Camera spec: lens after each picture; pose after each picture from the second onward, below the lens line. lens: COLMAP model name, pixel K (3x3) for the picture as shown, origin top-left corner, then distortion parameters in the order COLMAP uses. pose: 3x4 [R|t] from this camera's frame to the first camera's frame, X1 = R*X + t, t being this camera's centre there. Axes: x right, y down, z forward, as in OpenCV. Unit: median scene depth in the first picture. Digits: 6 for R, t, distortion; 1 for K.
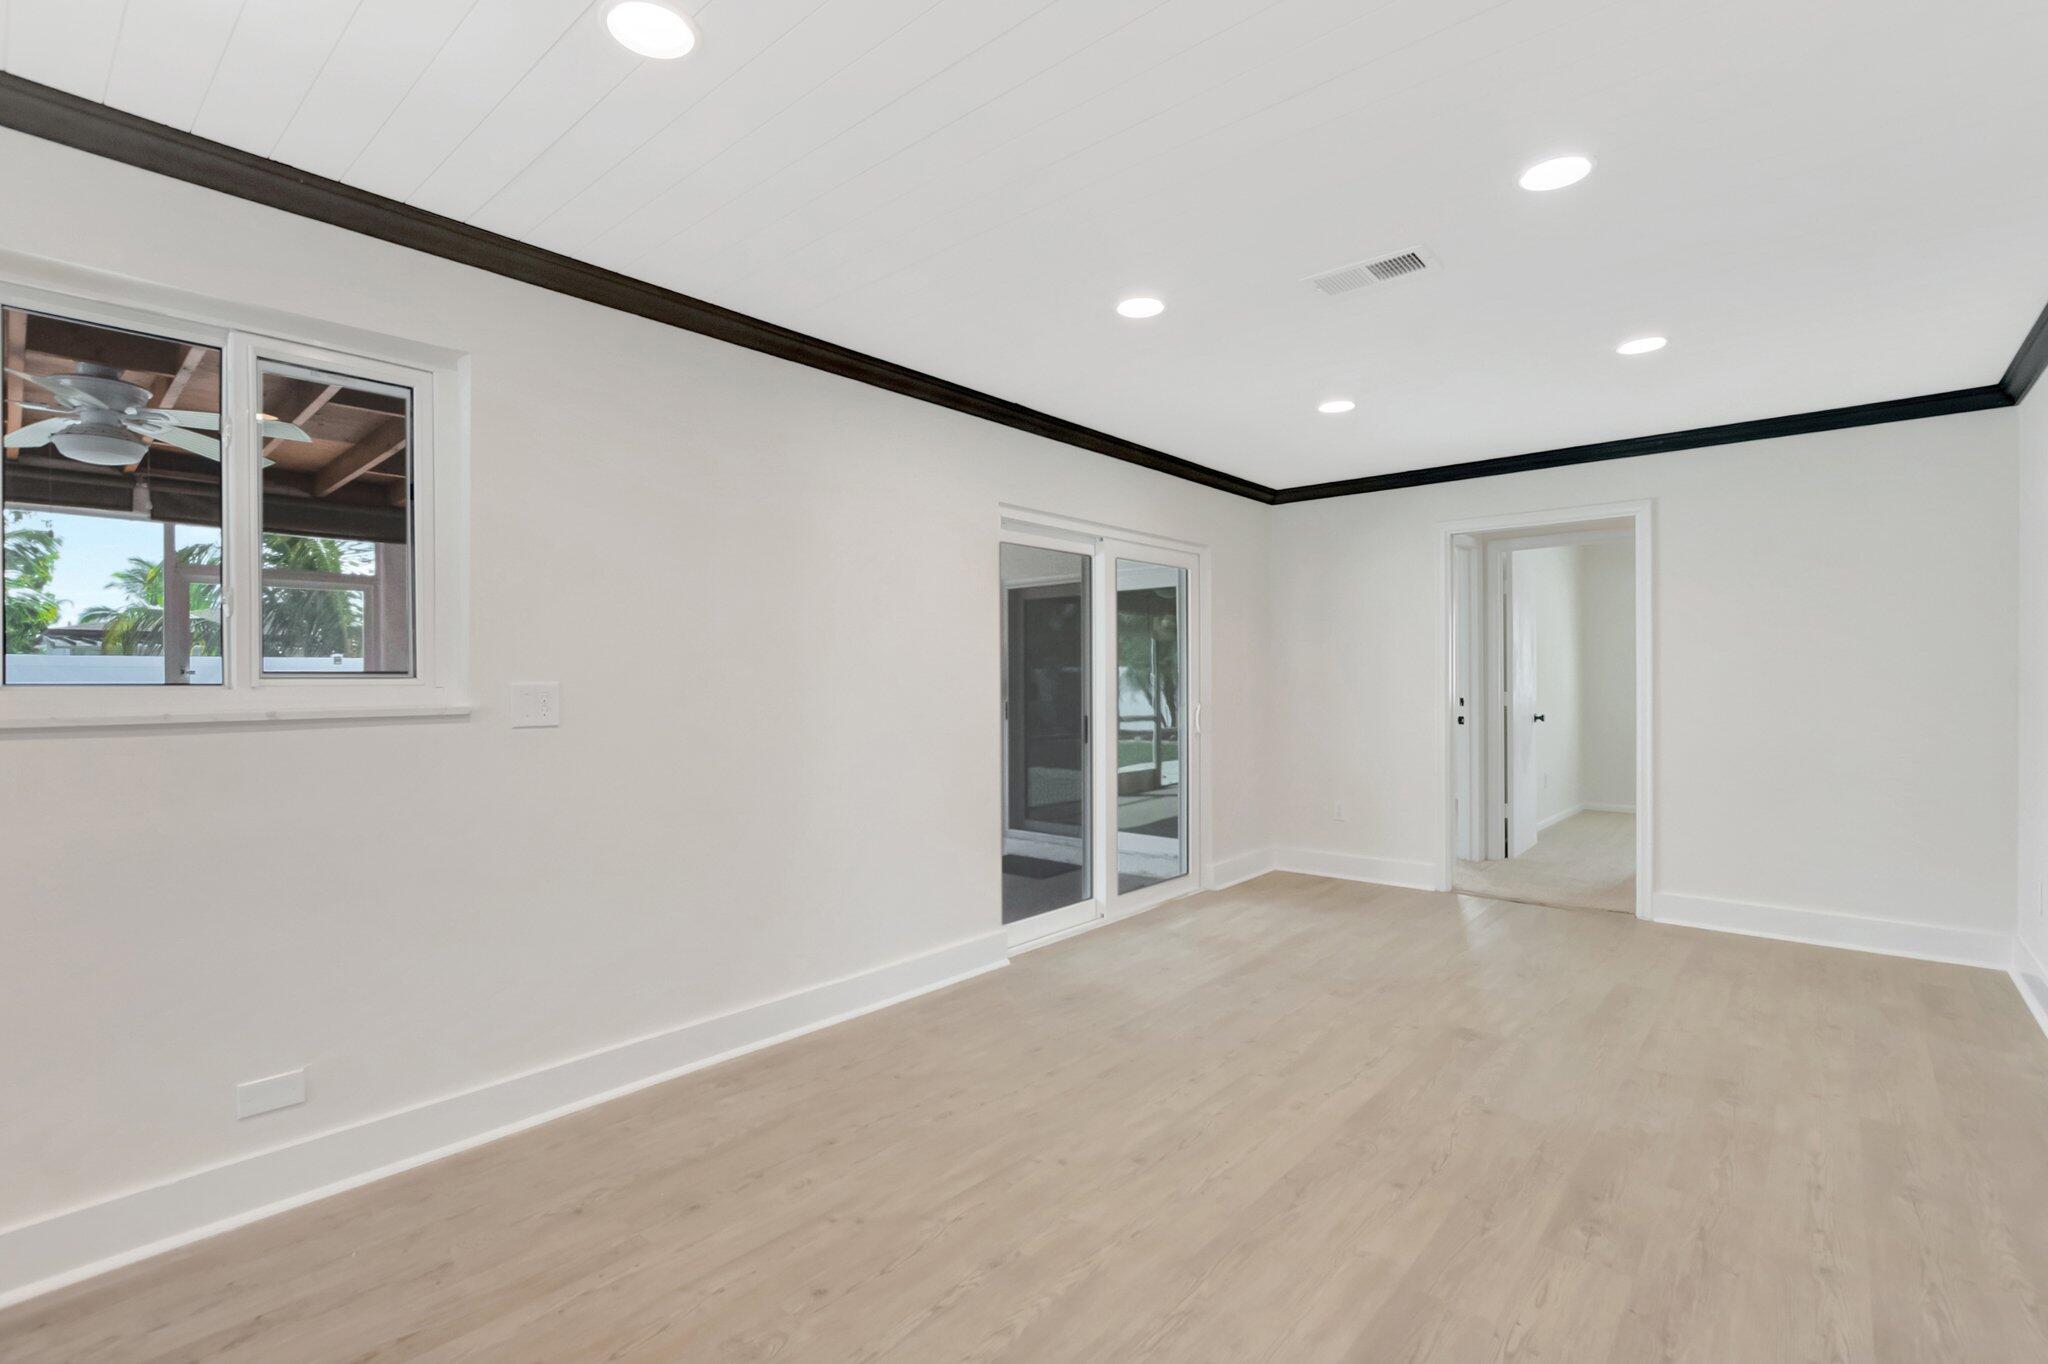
lens RADIAL K [[938.4, 0, 1020.5], [0, 938.4, 693.0], [0, 0, 1]] dist [-0.004983, -0.000215]
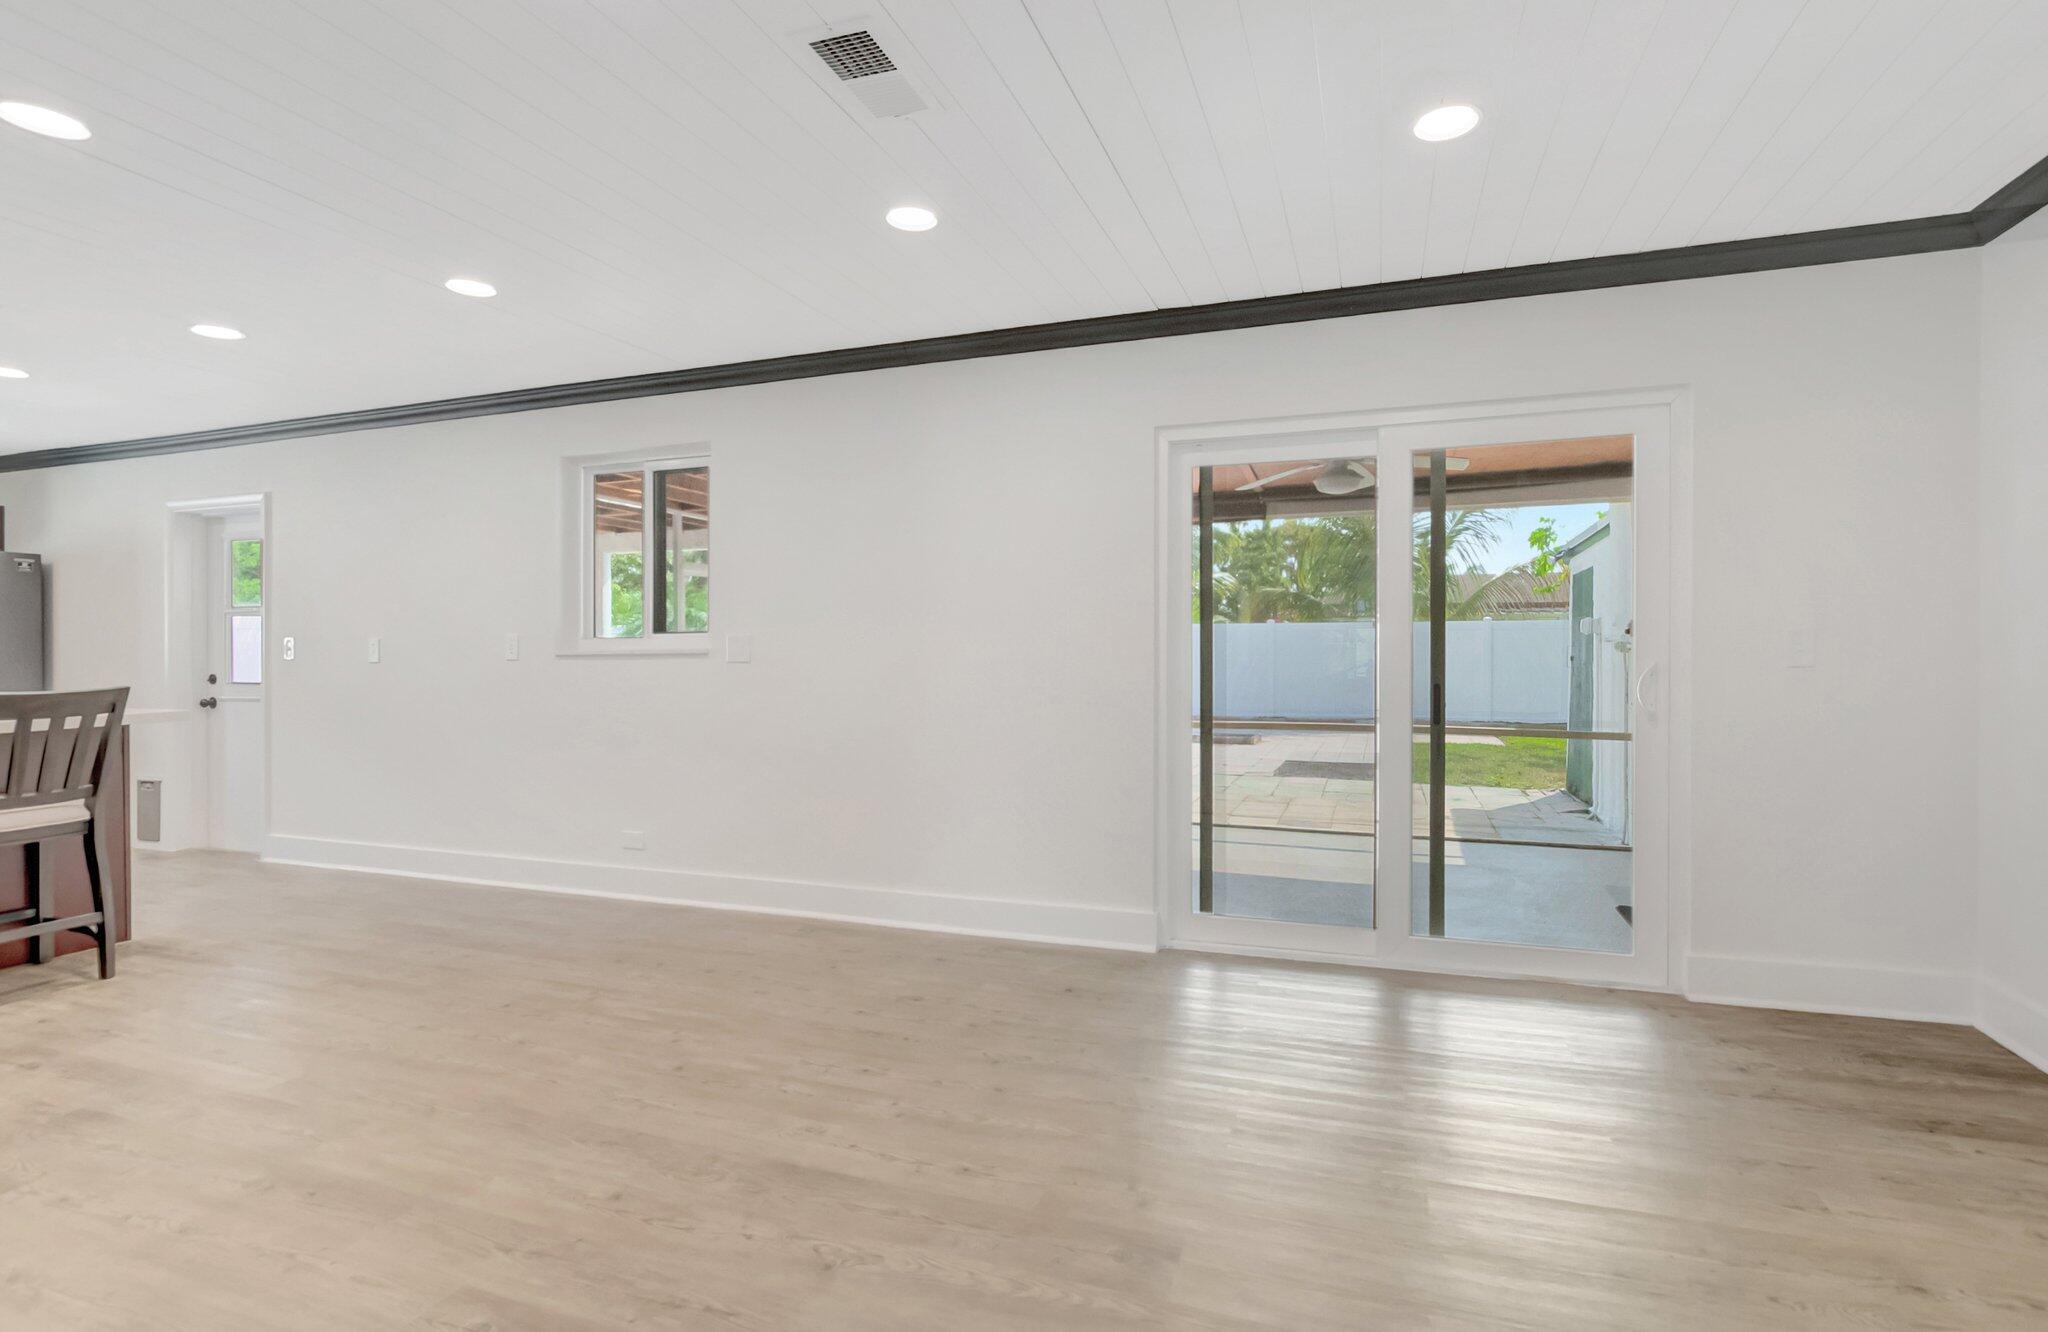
lens RADIAL K [[930.6, 0, 1030.9], [0, 930.6, 643.5], [0, 0, 1]] dist [0.004293, -0.000285]
pose [[0.373779, 0.000699, -0.927517, 1.040027], [-0.008208, 0.999963, -0.002554, 0.003369], [0.927481, 0.008568, 0.373771, 0.784944]]
